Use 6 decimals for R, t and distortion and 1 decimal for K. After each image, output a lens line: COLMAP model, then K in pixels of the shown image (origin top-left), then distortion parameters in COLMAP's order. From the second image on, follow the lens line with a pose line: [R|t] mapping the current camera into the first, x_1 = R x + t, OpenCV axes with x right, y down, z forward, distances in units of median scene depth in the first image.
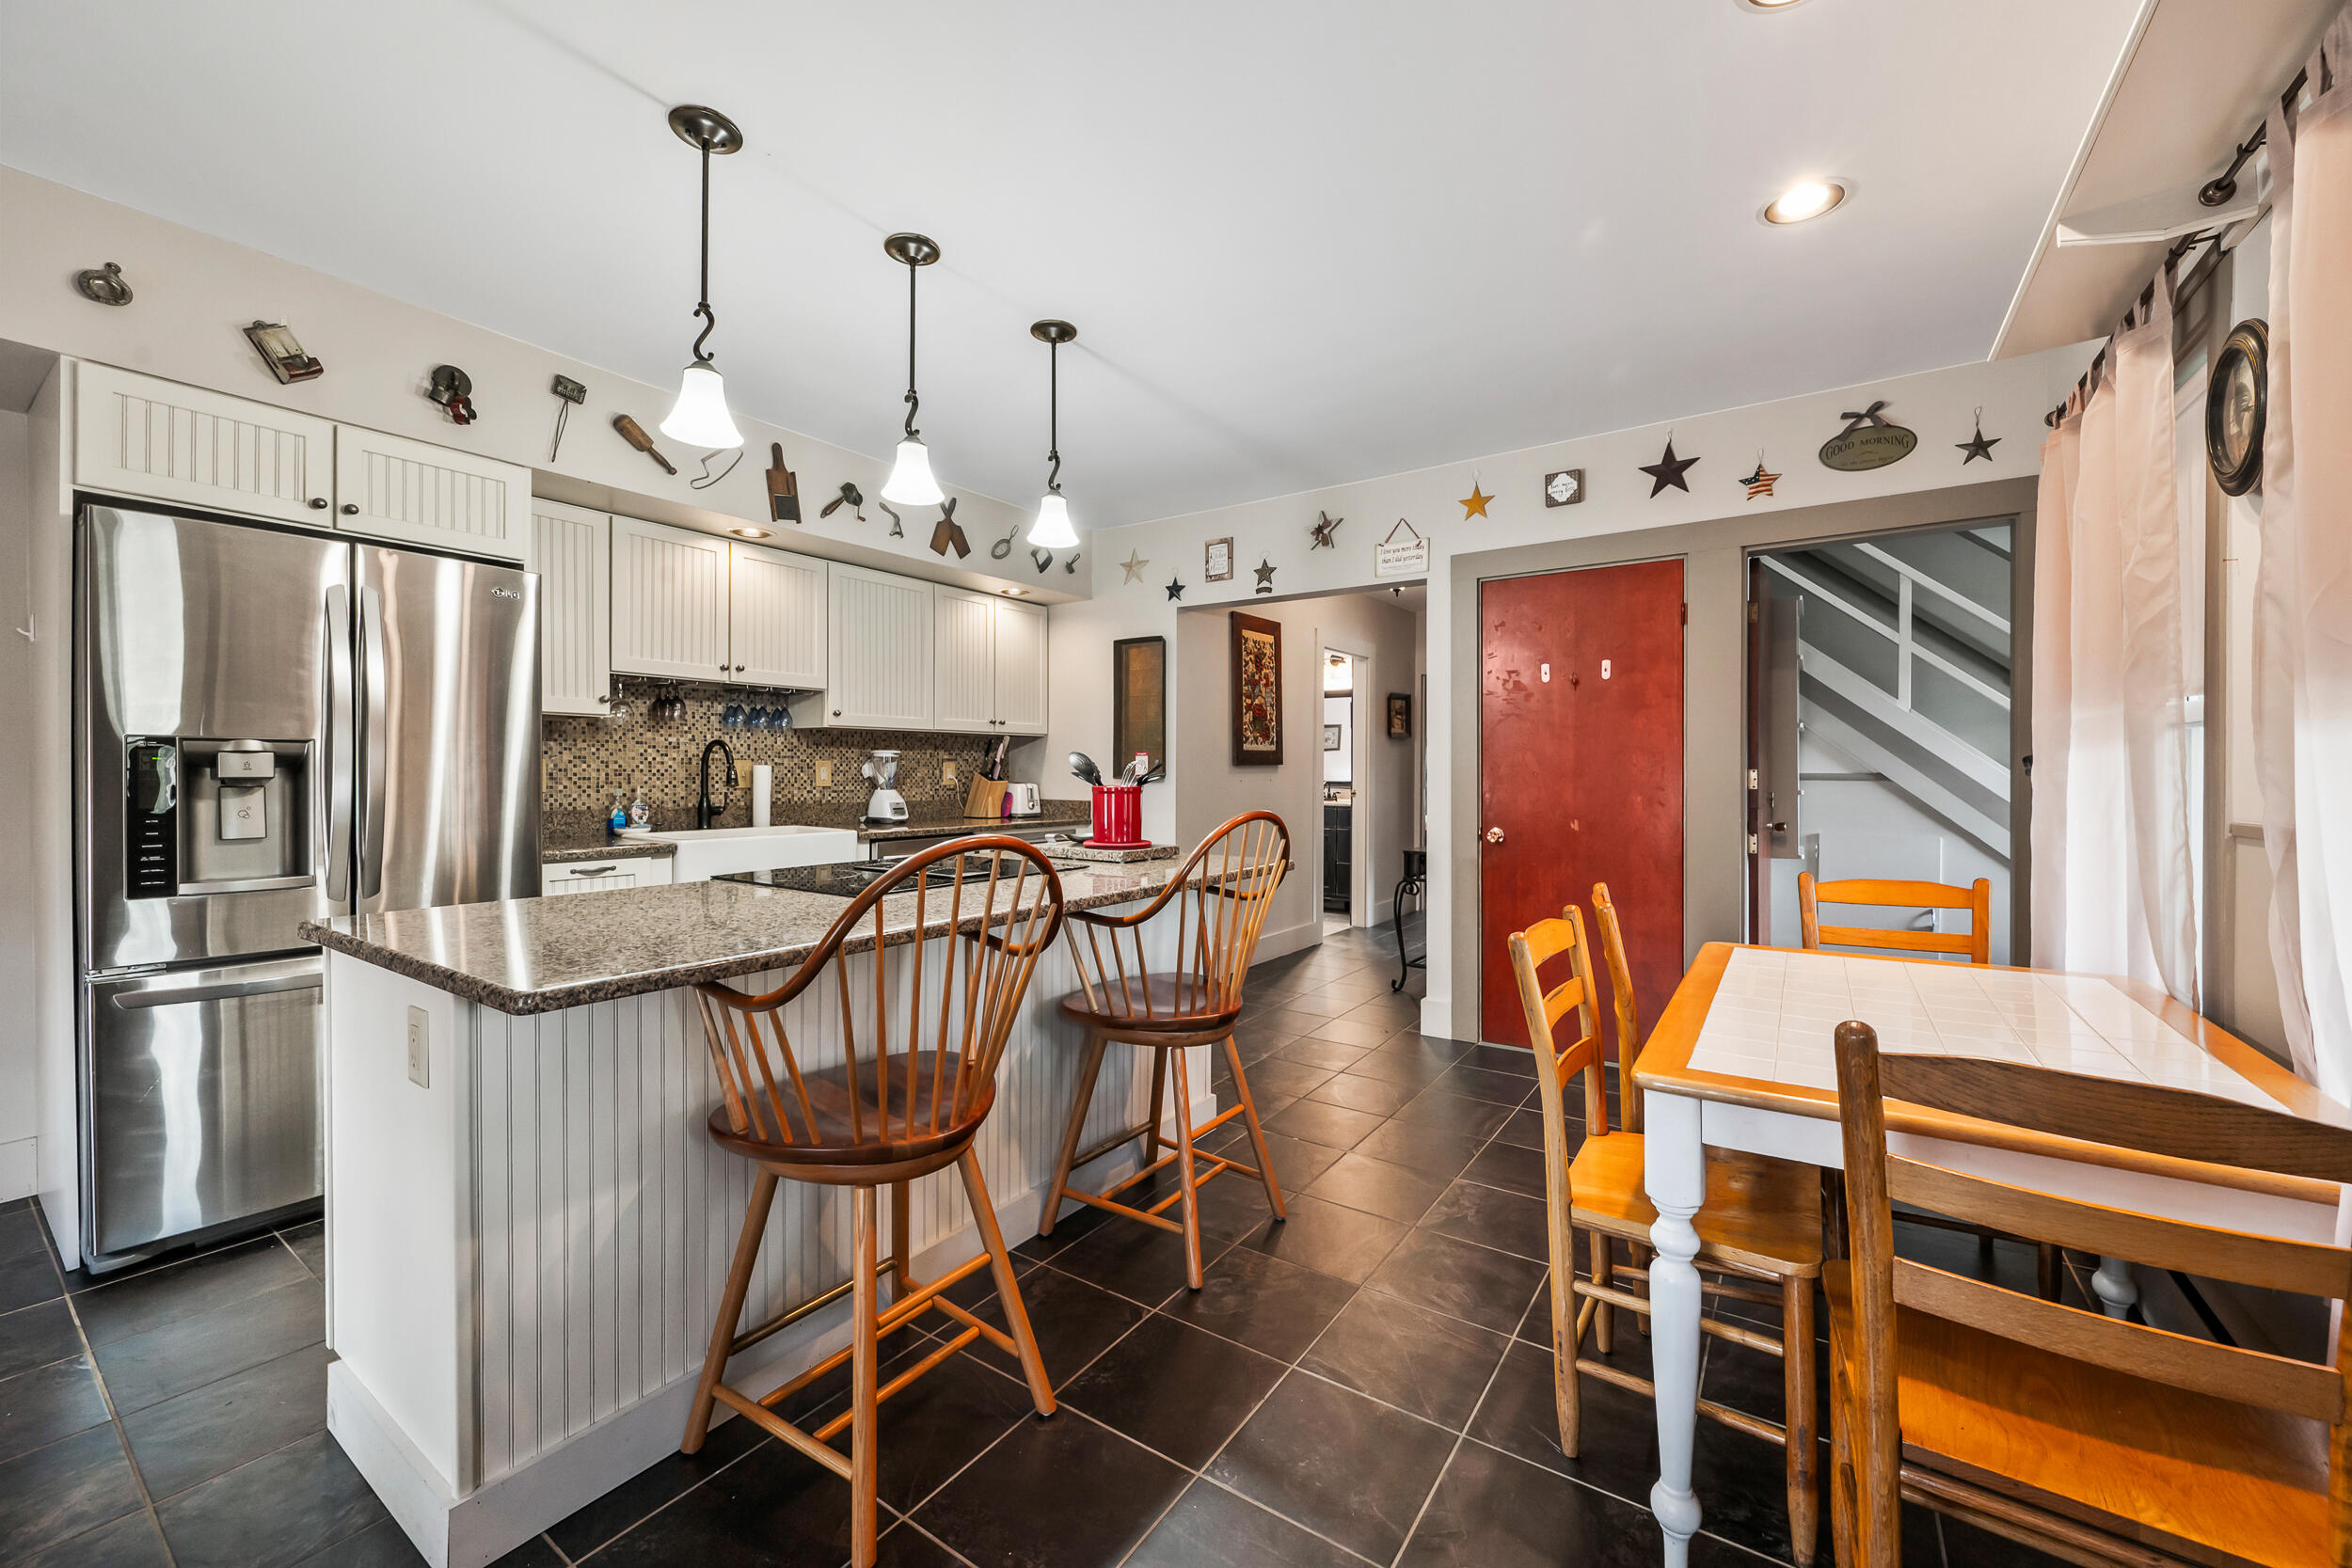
lens RADIAL K [[910.7, 0, 1172.7], [0, 910.7, 780.1], [0, 0, 1]] dist [-0.002133, -0.000215]
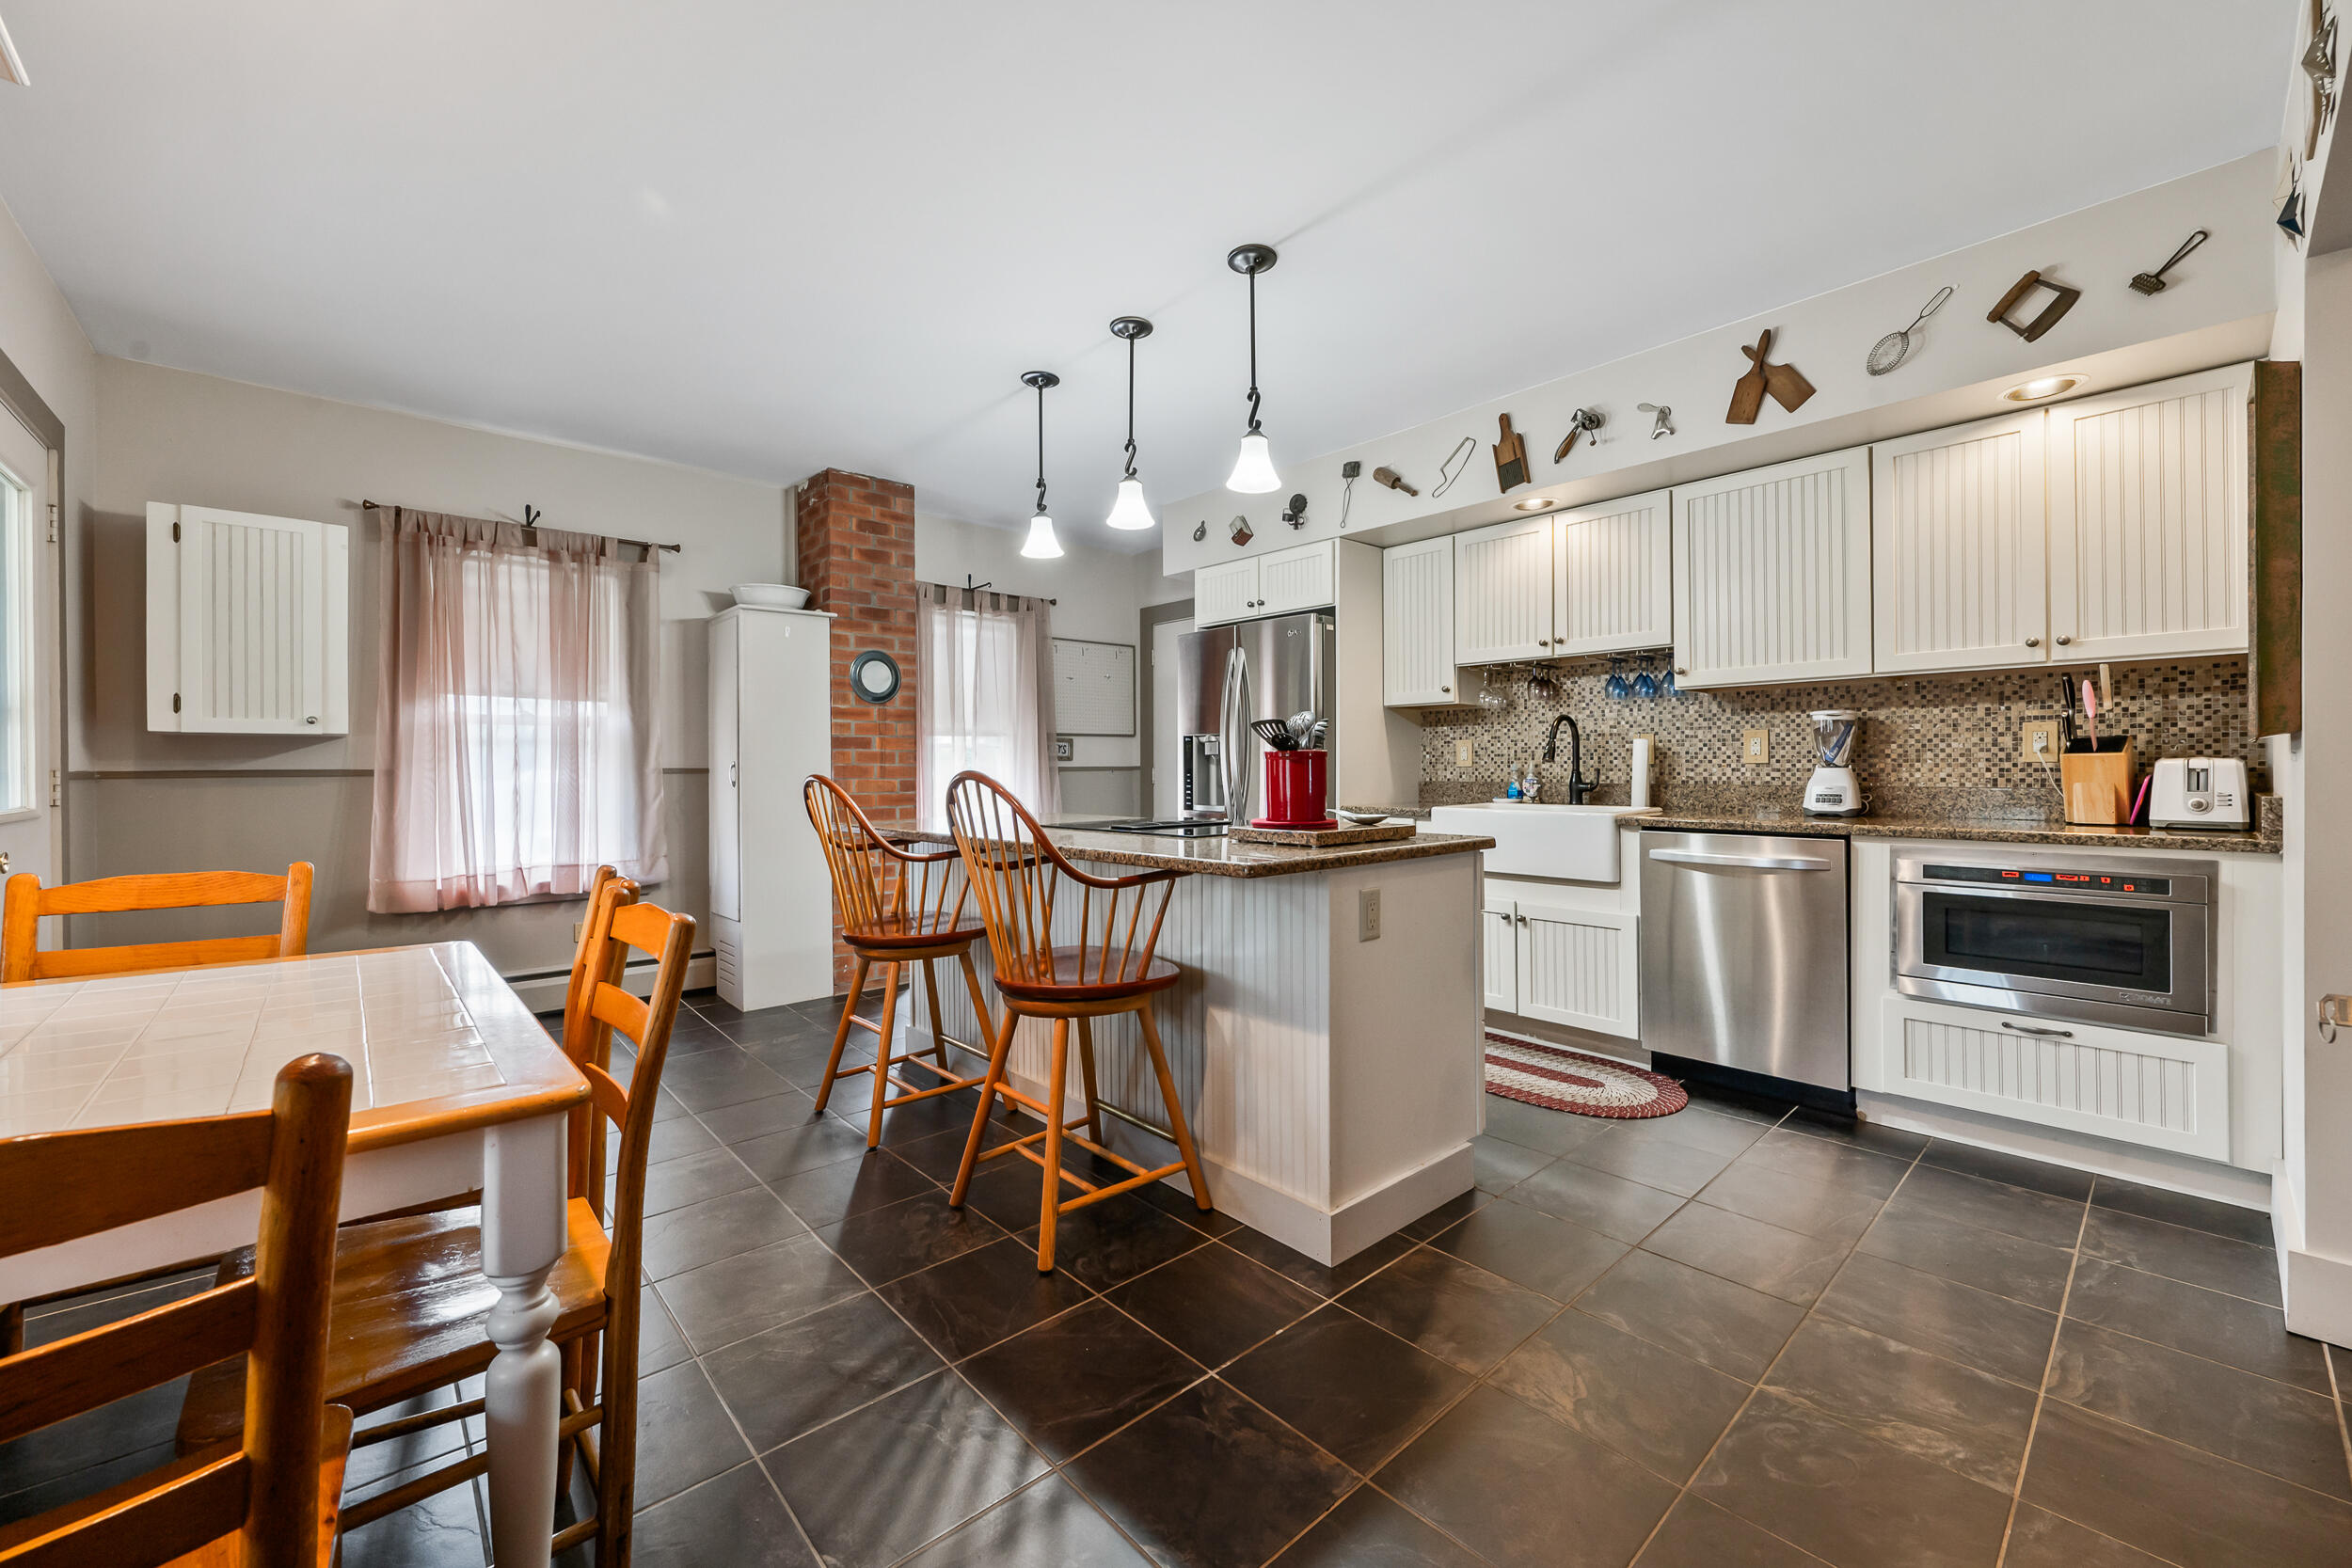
lens RADIAL K [[930.0, 0, 1186.3], [0, 930.0, 774.4], [0, 0, 1]] dist [-0.002418, -0.000197]
pose [[-0.222260, 0.005060, -0.974974, 0.565759], [-0.004038, 0.999973, 0.006110, 0.015732], [0.974979, 0.005294, -0.222233, 0.802543]]
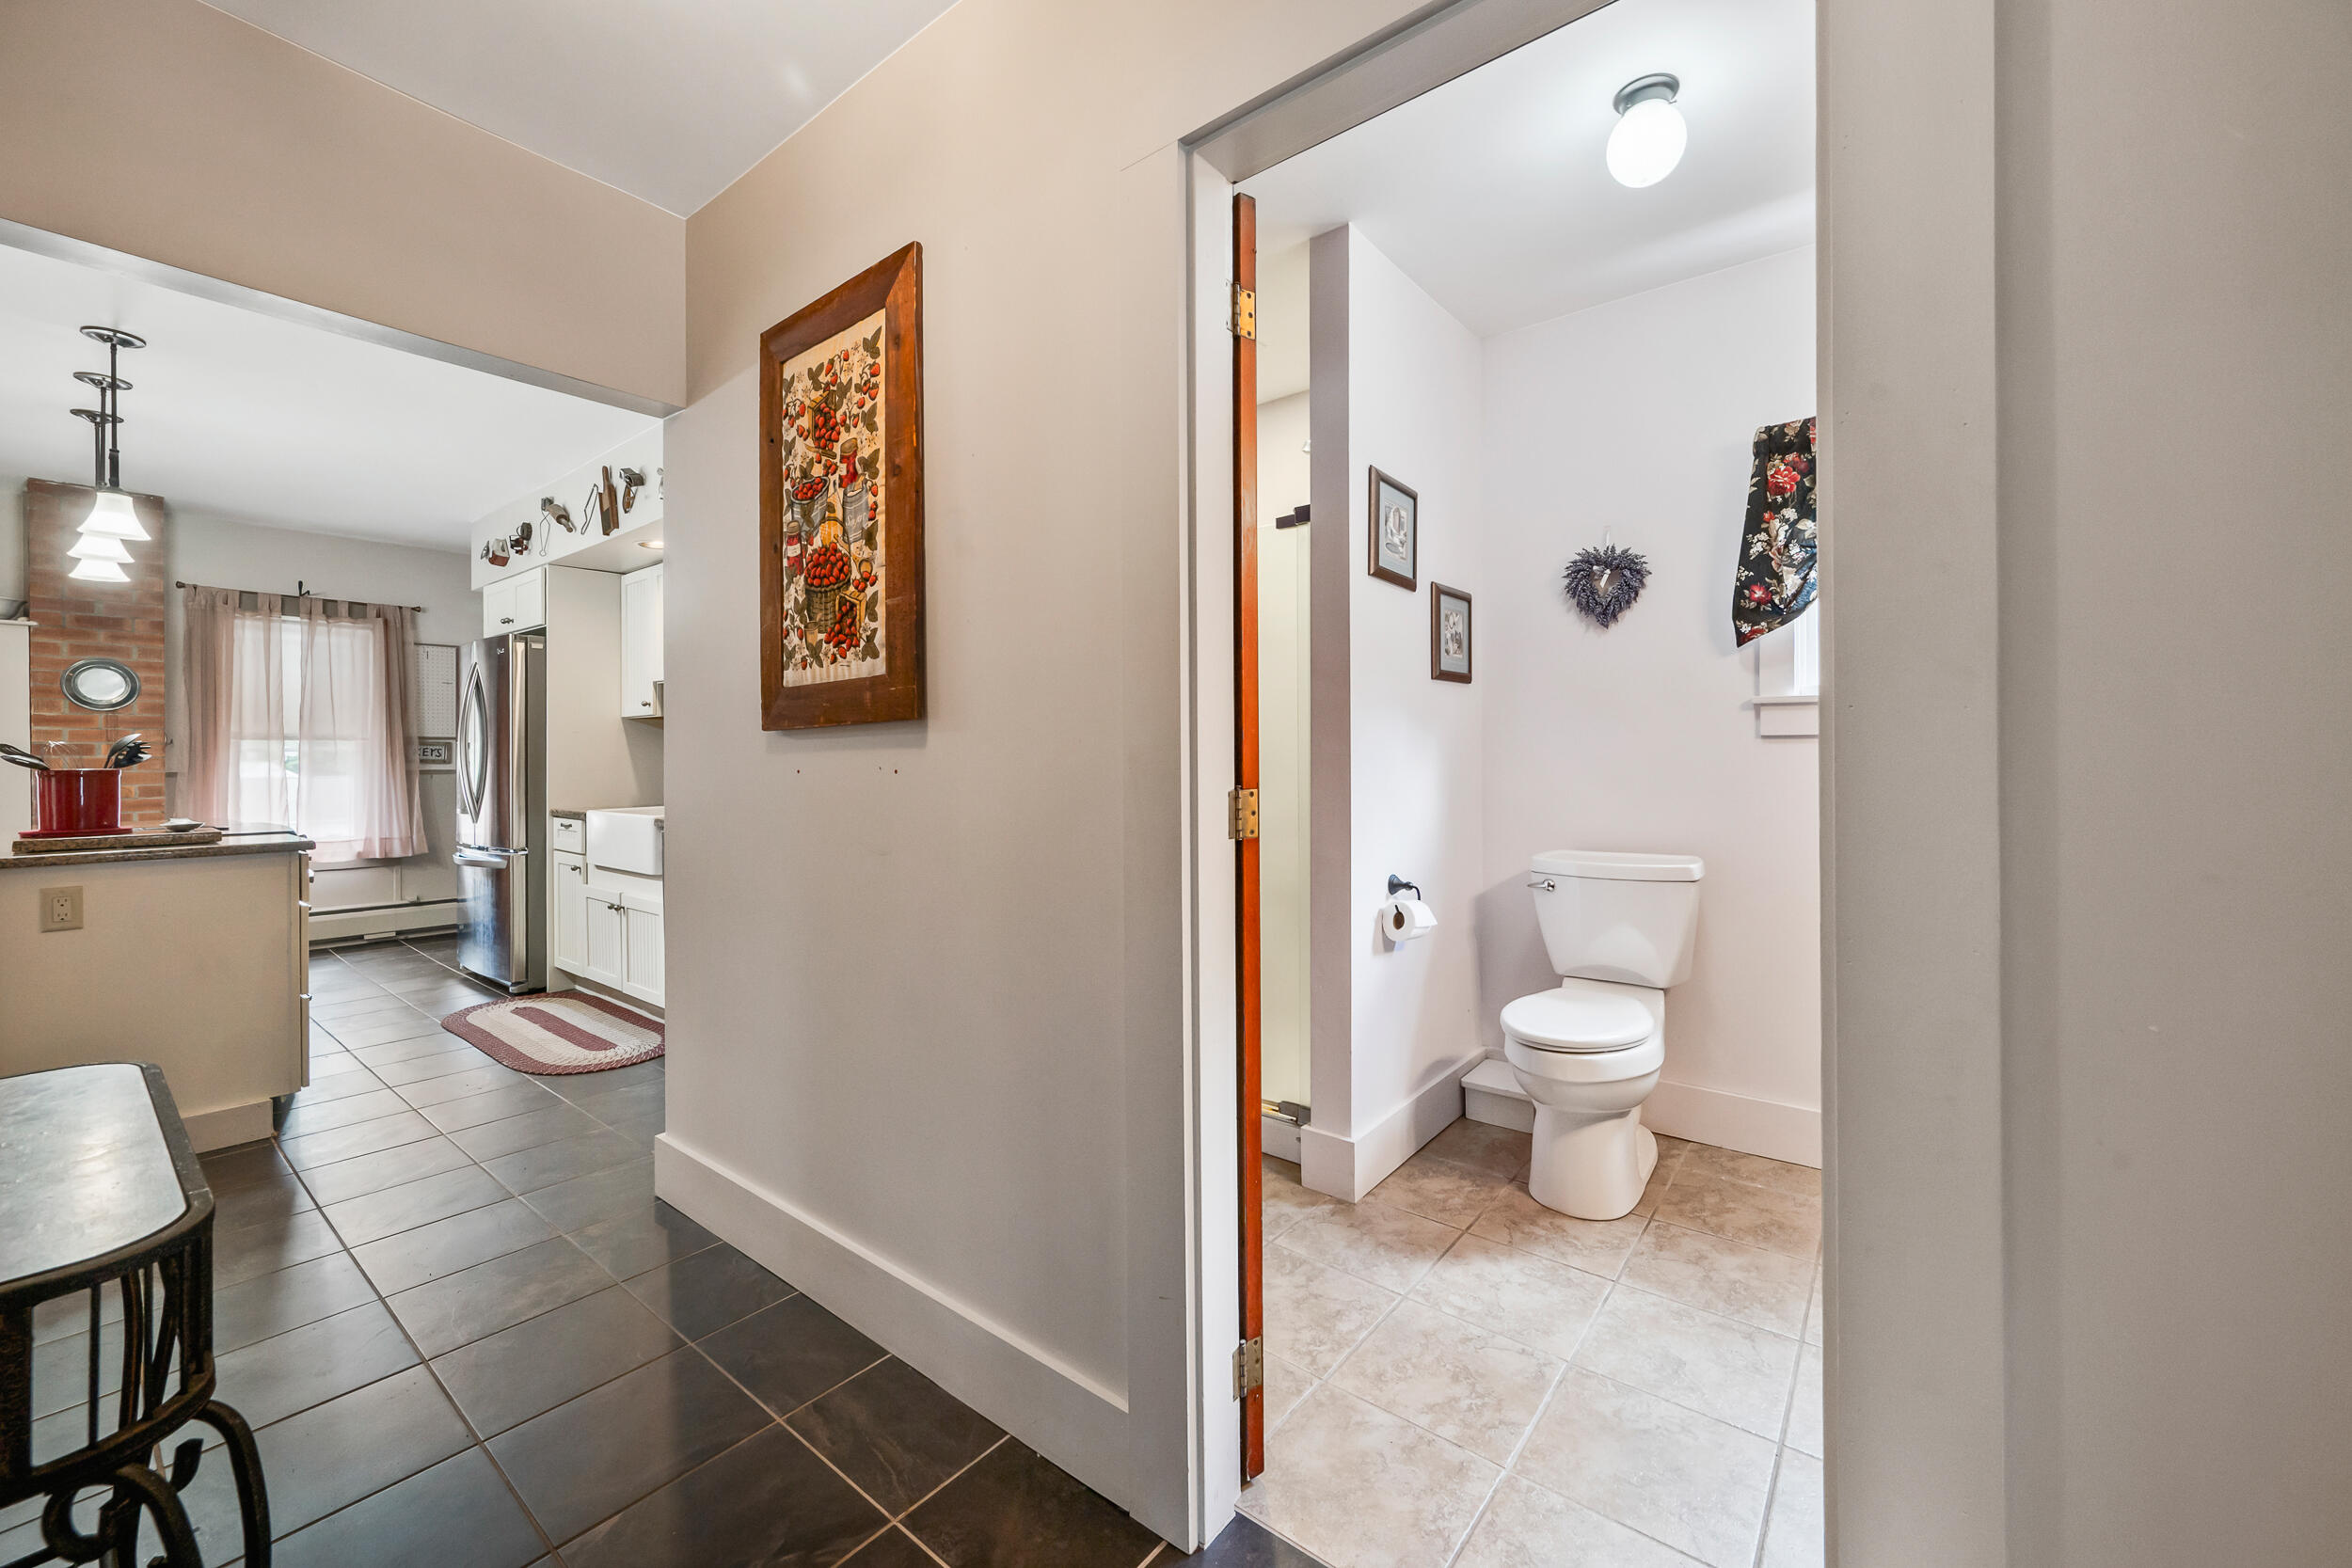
lens RADIAL K [[930.0, 0, 1186.3], [0, 930.0, 774.4], [0, 0, 1]] dist [-0.002418, -0.000197]
pose [[-0.059727, 0.013676, -0.998121, 0.612666], [-0.003496, 0.999897, 0.013909, -0.004850], [0.998209, 0.004320, -0.059673, 1.629451]]
